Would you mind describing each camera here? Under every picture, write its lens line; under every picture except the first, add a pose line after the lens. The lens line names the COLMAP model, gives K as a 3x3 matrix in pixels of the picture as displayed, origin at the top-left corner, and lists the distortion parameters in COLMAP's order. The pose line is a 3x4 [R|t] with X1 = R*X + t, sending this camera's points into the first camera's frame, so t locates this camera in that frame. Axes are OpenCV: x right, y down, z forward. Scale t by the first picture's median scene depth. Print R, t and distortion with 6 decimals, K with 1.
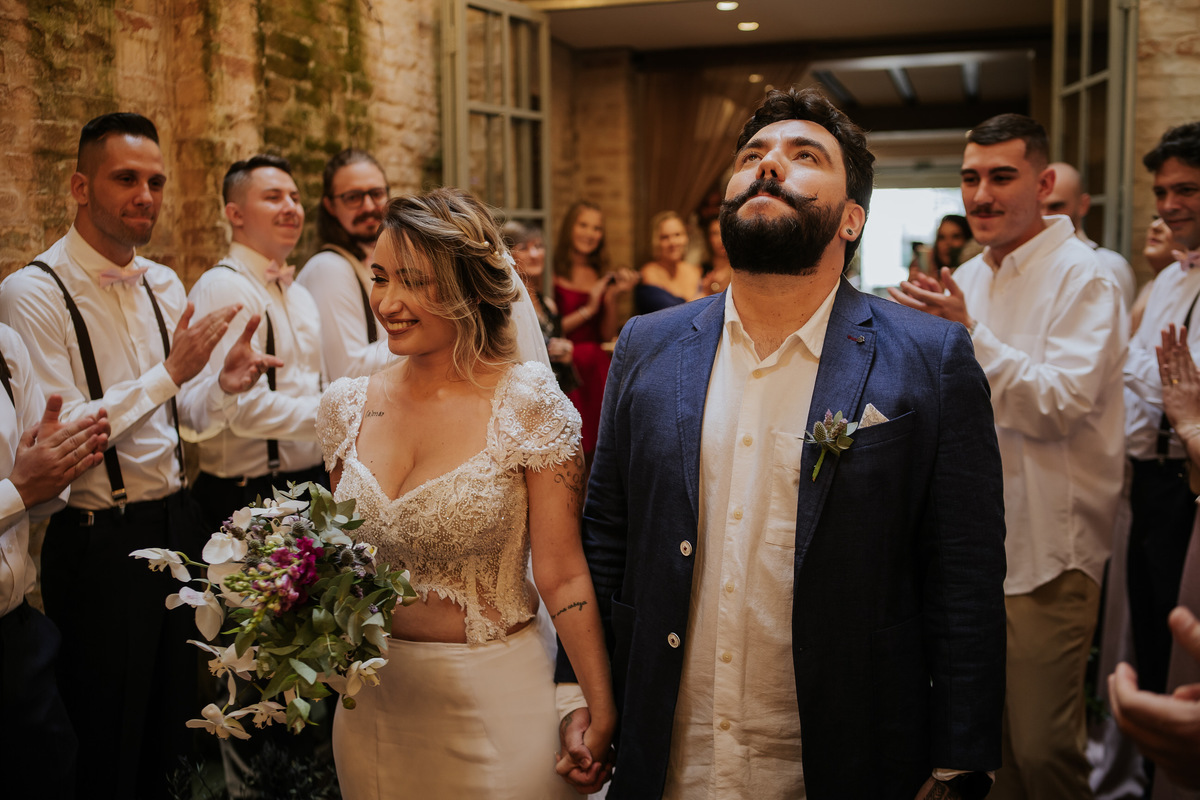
lens RADIAL K [[1282.8, 0, 599.2], [0, 1282.8, 401.5], [0, 0, 1]] dist [0.015810, 0.000000]
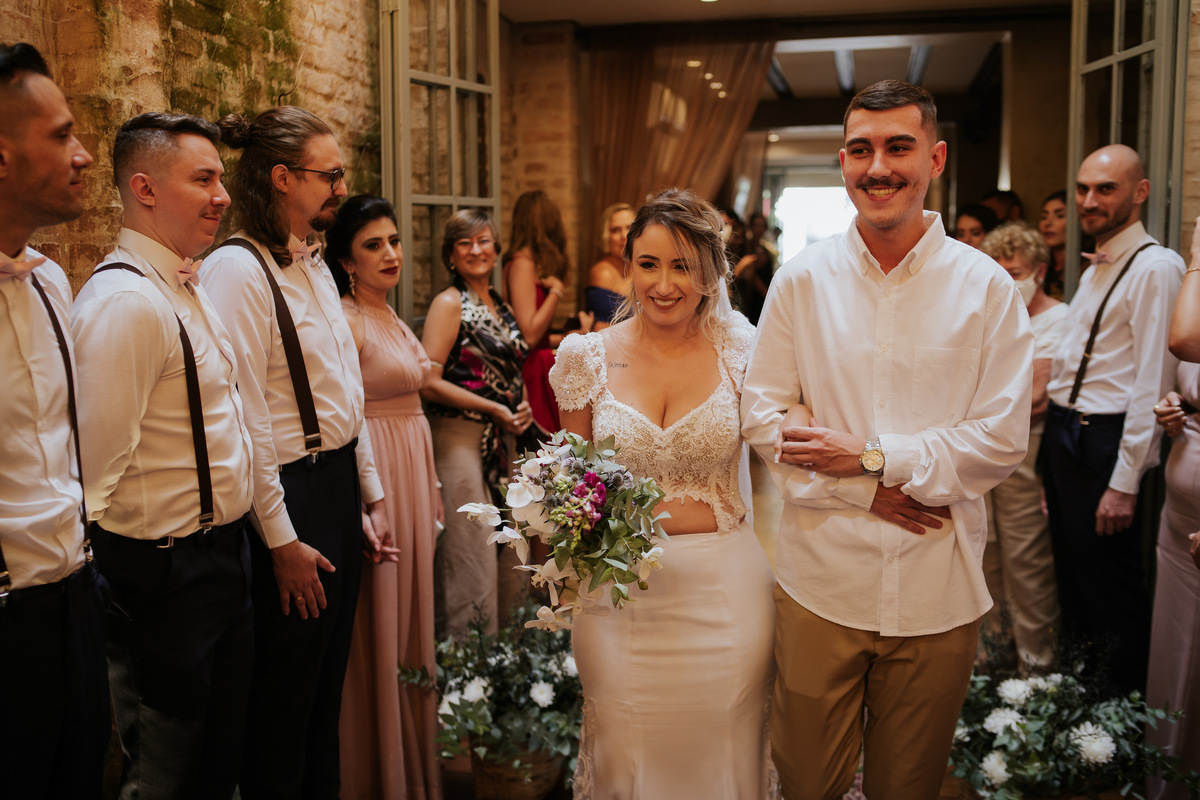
lens RADIAL K [[1282.8, 0, 597.4], [0, 1282.8, 397.8], [0, 0, 1]] dist [0.015810, 0.000000]
pose [[0.997046, -0.003452, 0.076728, -0.047449], [0.003535, 0.999993, -0.000945, -0.014306], [-0.076724, 0.001213, 0.997052, 0.147679]]
